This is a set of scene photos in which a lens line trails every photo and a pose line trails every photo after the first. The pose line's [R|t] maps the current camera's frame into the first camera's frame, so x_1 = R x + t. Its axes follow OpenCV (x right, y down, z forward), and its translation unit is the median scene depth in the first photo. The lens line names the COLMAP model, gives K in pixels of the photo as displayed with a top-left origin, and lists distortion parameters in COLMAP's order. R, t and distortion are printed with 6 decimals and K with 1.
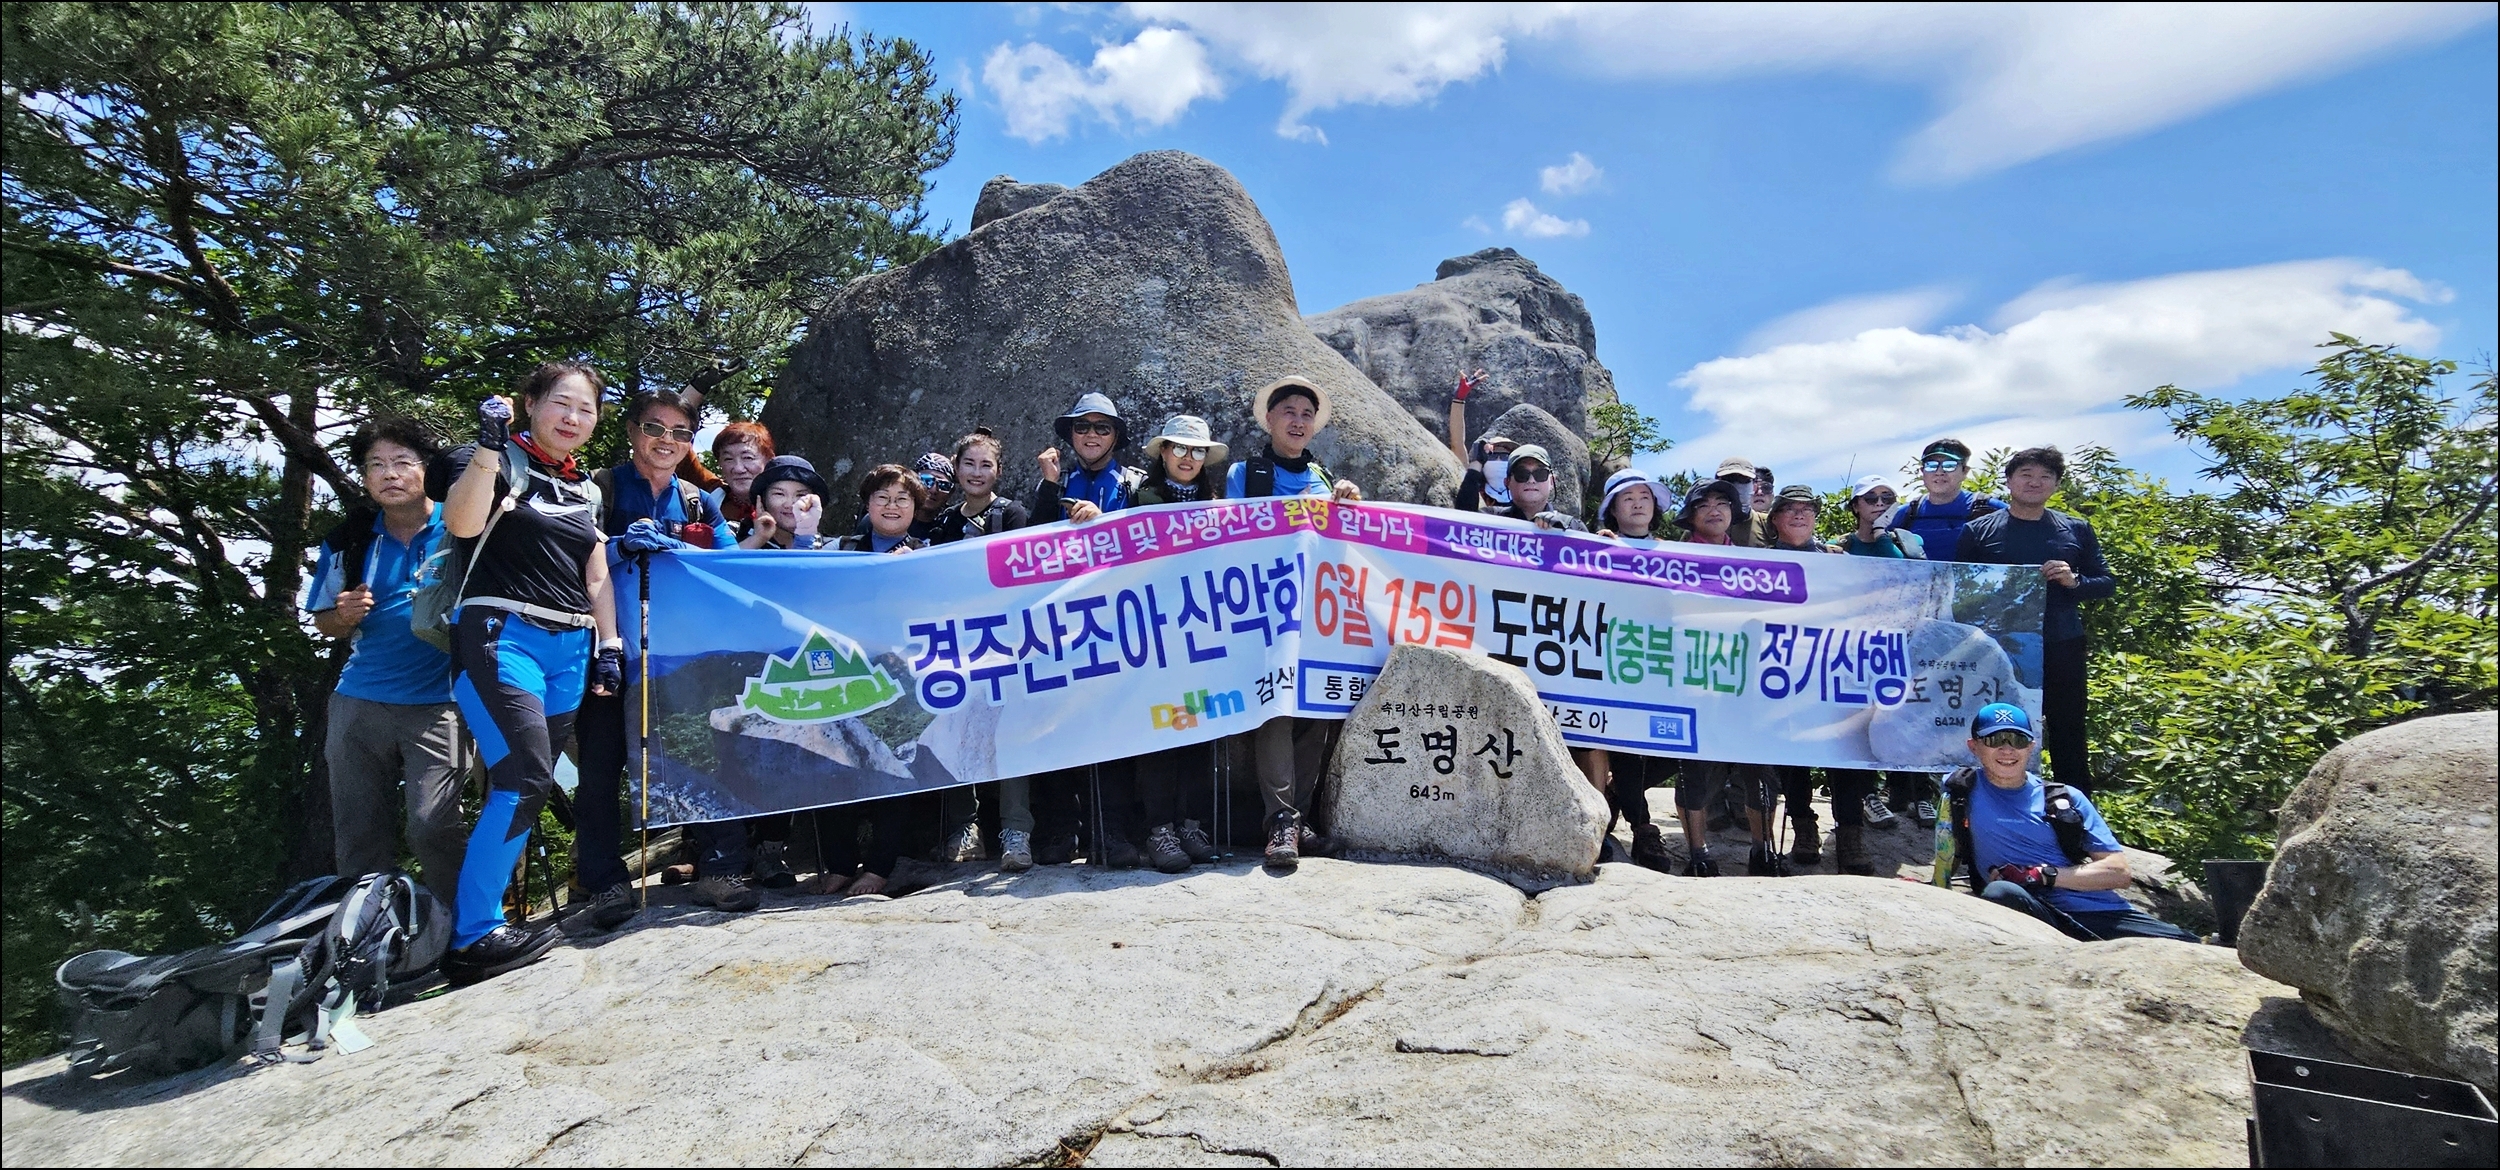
lens RADIAL K [[1040.3, 0, 1263.2], [0, 1040.3, 585.9], [0, 0, 1]] dist [-0.013072, -0.000069]
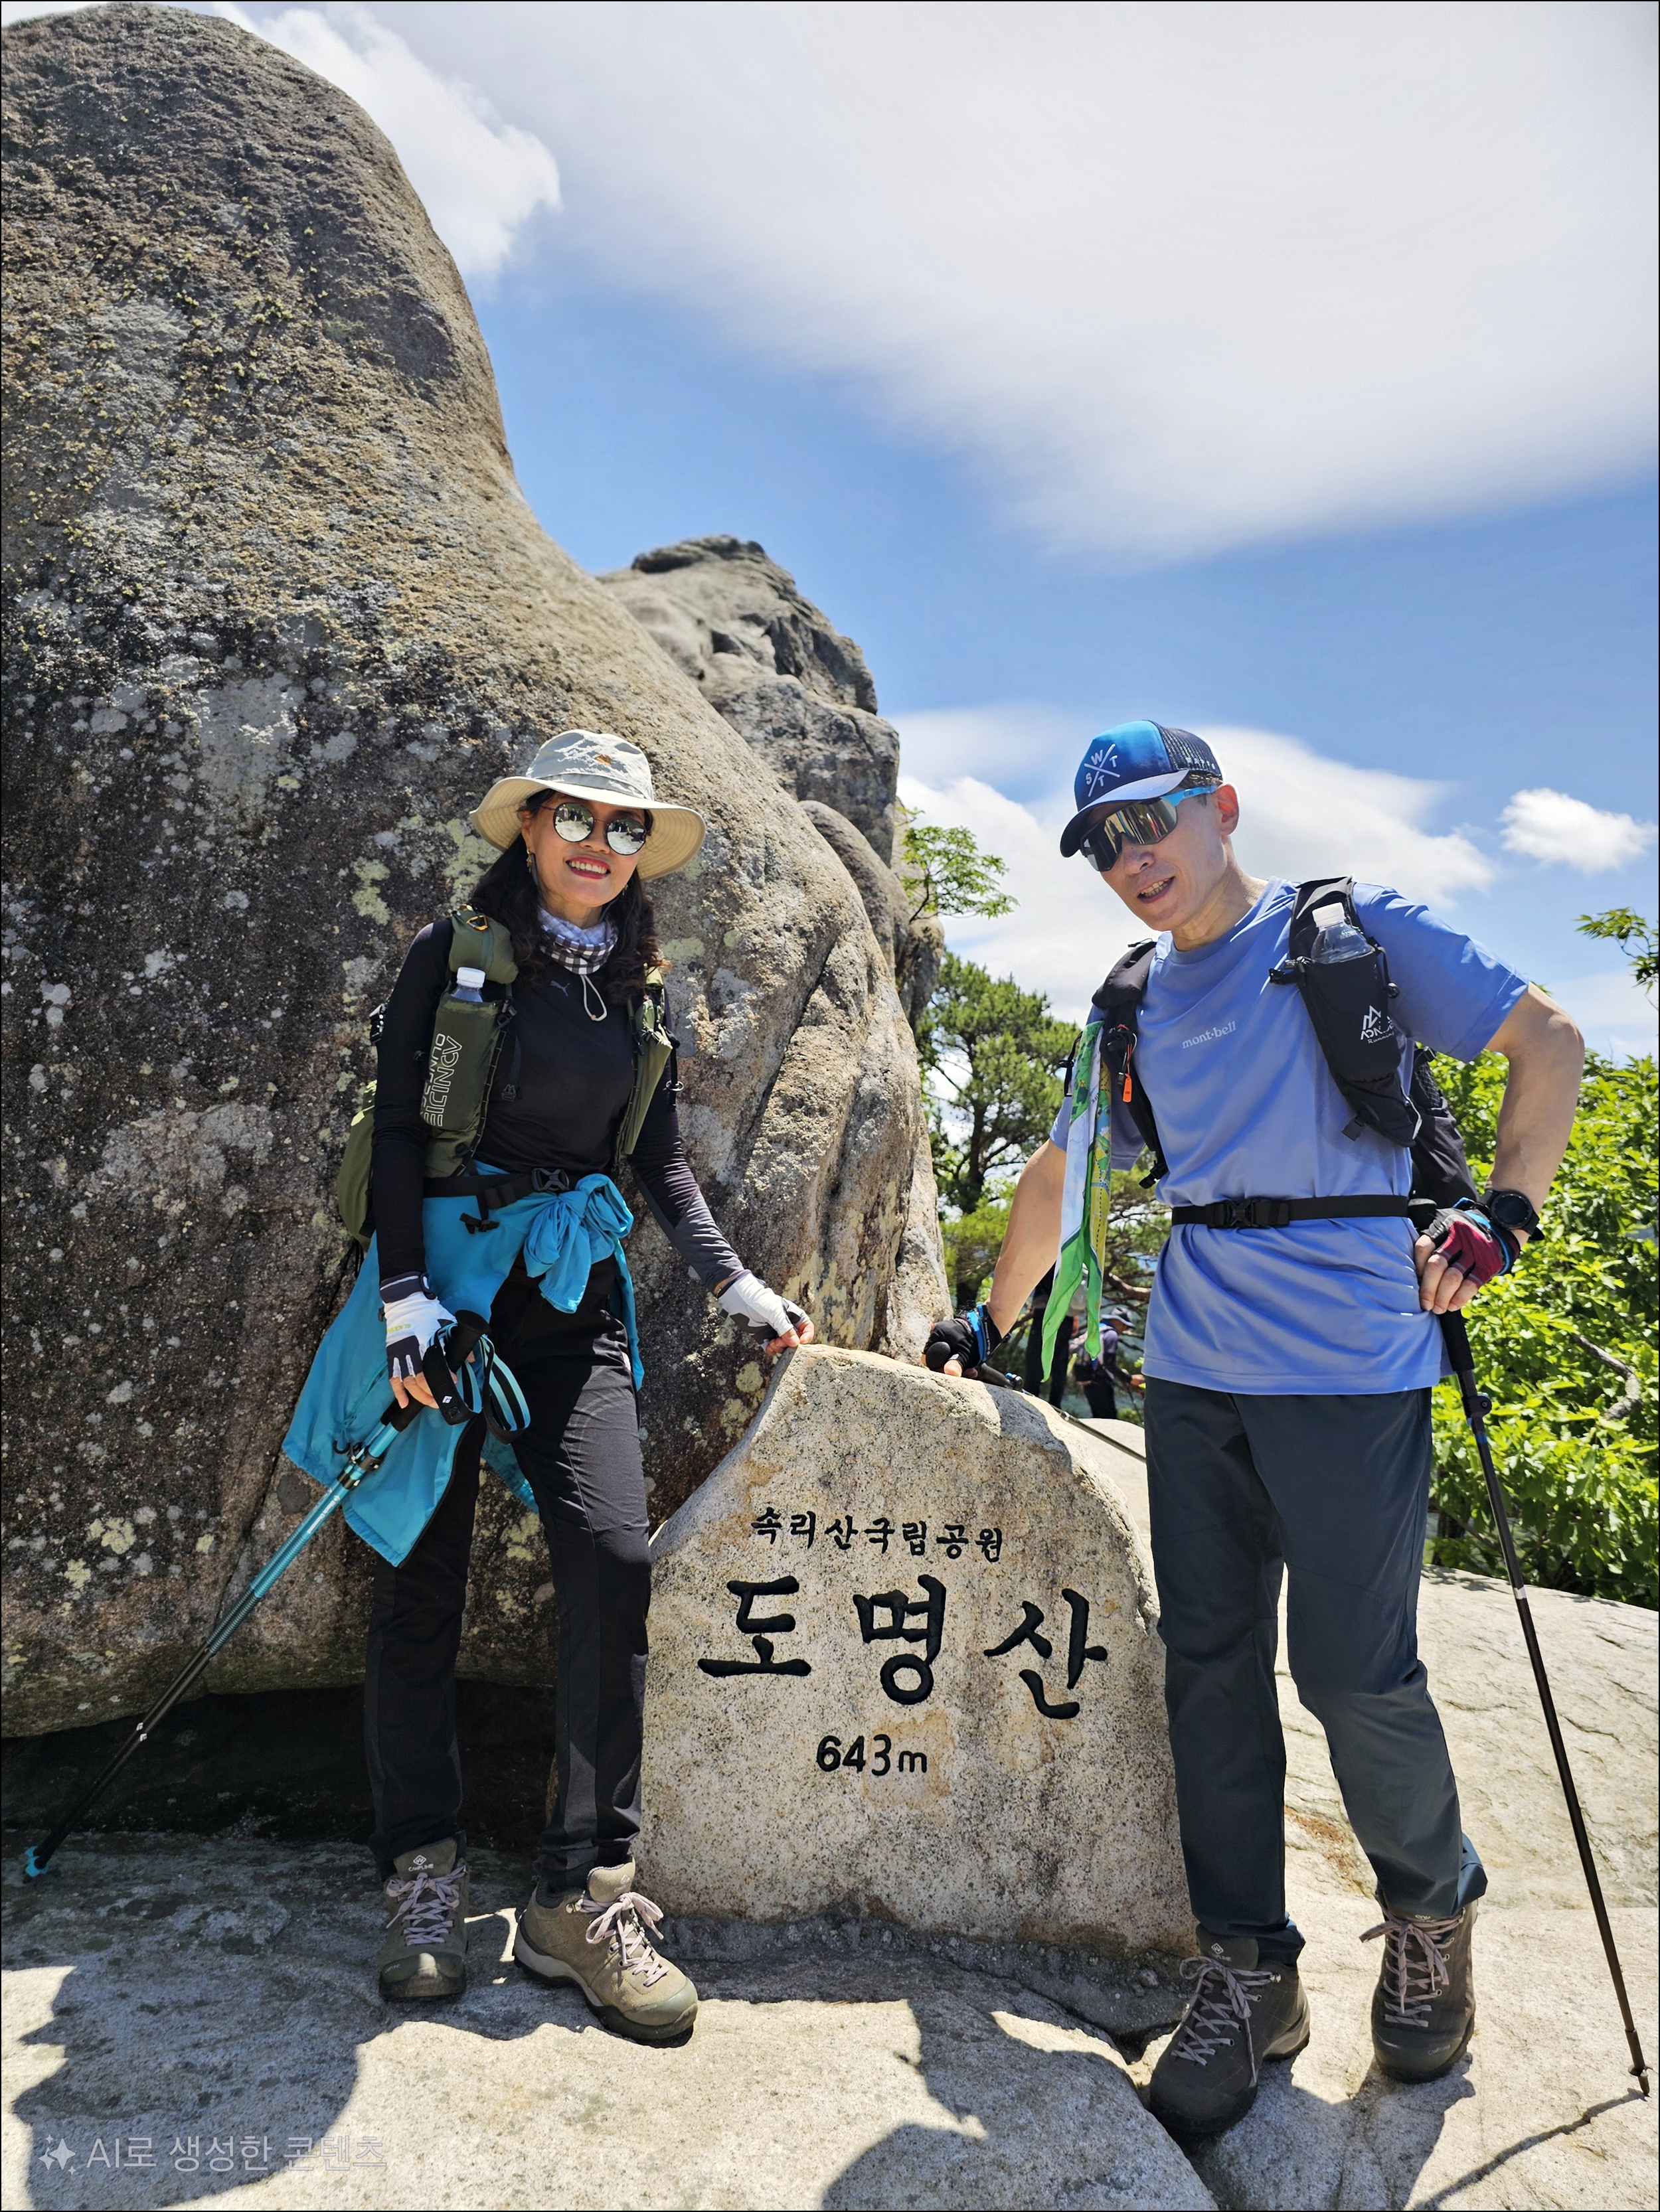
lens RADIAL K [[1504.1, 0, 829.6], [0, 1504.1, 1124.5], [0, 0, 1]] dist [0.046502, -0.043408]
pose [[0.927113, 0.076944, 0.366798, -0.065358], [-0.092249, 0.995438, 0.024351, -0.038606], [-0.363251, -0.056413, 0.929982, 0.442188]]
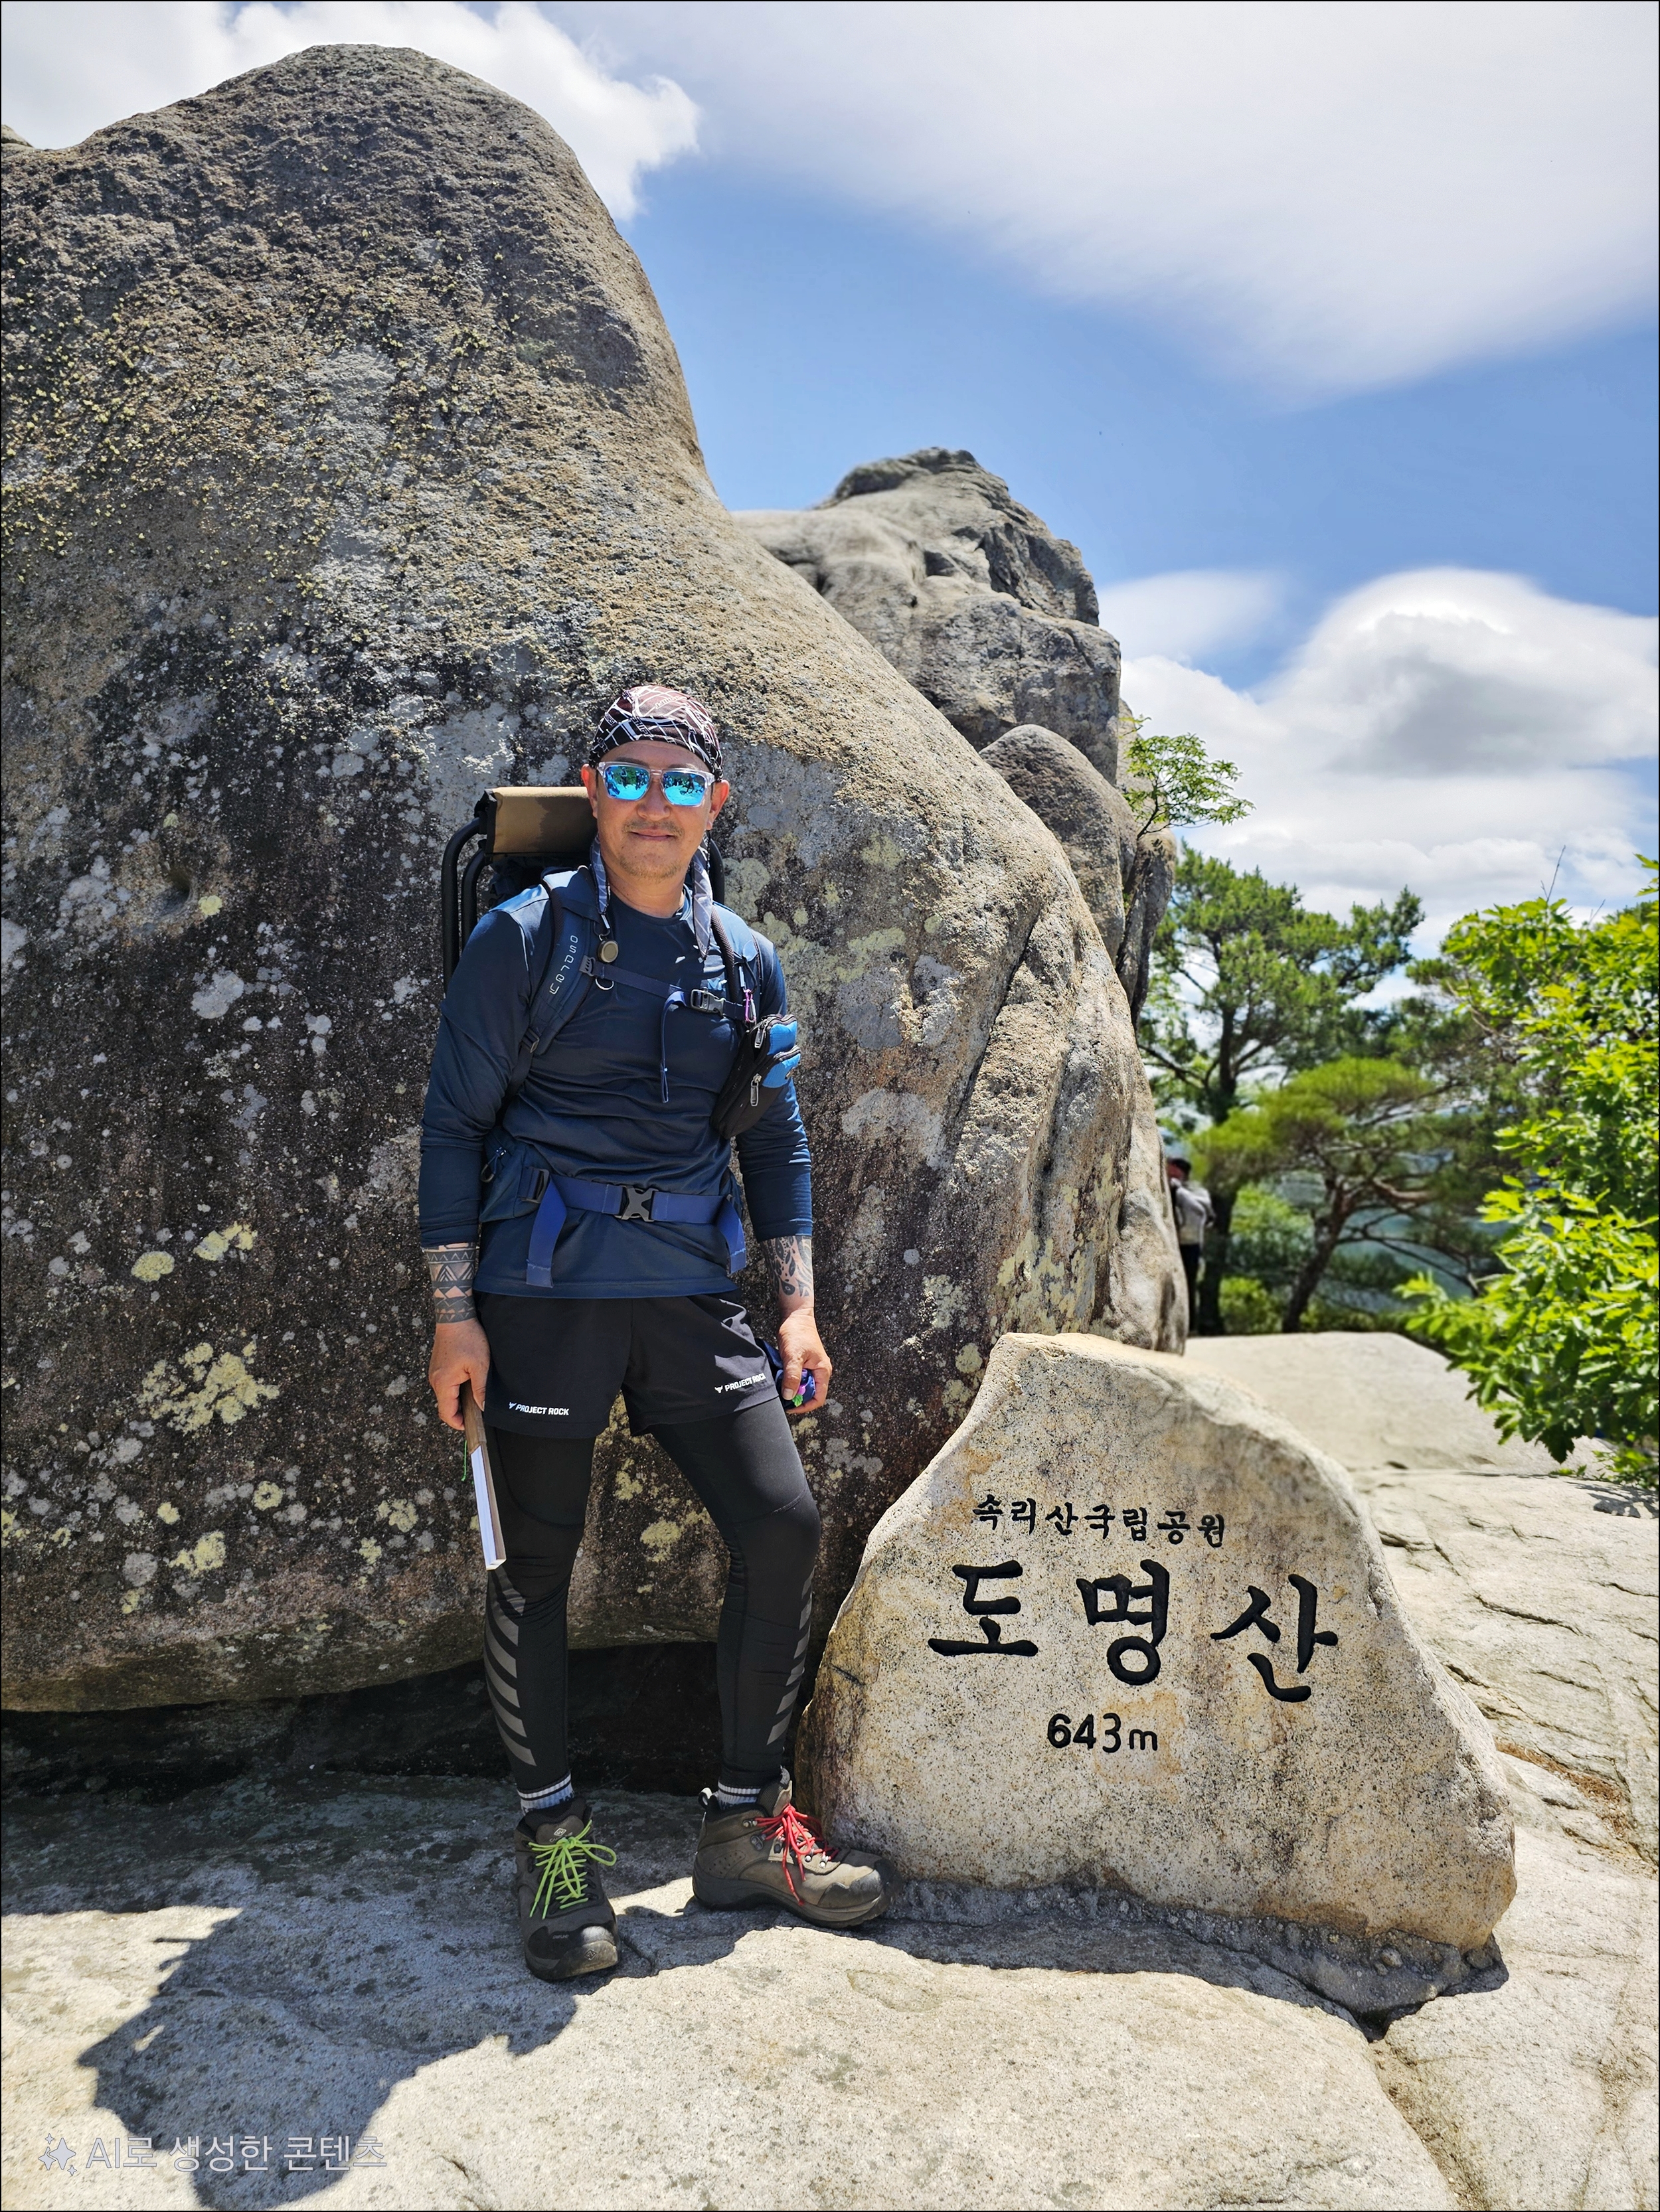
lens RADIAL K [[1507.5, 0, 830.0], [0, 1507.5, 1106.0], [0, 0, 1]] dist [0.058580, -0.063216]
pose [[0.976621, 0.016529, 0.214332, -0.057393], [-0.035223, 0.995869, 0.083697, -0.071663], [-0.212063, -0.089290, 0.973168, 0.426843]]
